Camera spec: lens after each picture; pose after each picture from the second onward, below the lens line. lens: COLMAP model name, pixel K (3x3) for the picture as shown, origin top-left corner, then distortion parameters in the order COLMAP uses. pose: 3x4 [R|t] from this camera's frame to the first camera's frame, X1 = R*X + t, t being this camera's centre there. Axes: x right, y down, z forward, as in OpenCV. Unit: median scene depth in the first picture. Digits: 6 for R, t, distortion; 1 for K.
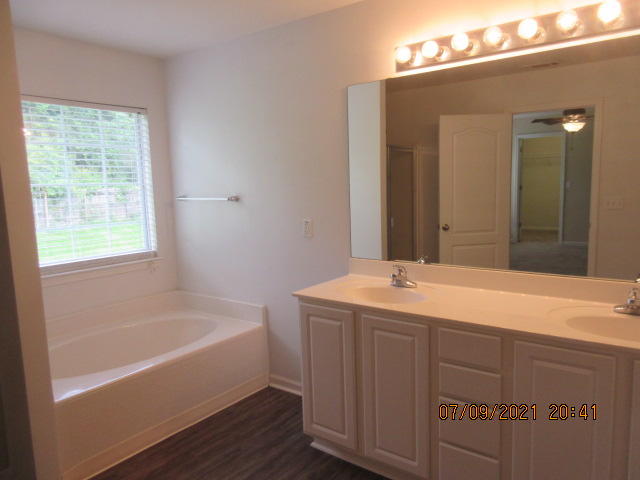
lens RADIAL K [[479.2, 0, 318.2], [0, 479.2, 240.0], [0, 0, 1]] dist [0.007828, 0.007584]
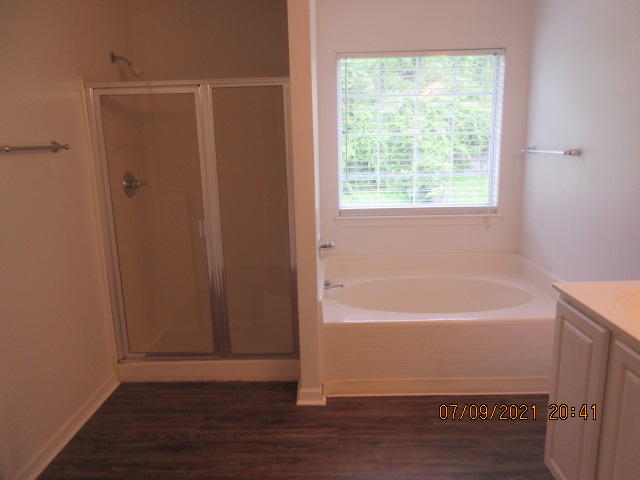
lens RADIAL K [[479.2, 0, 319.9], [0, 479.2, 241.1], [0, 0, 1]] dist [0.007828, 0.007584]
pose [[0.601309, 0.177896, -0.778961, 0.227316], [-0.094037, 0.983881, 0.152104, -0.025229], [0.793464, -0.018210, 0.608345, 0.196461]]
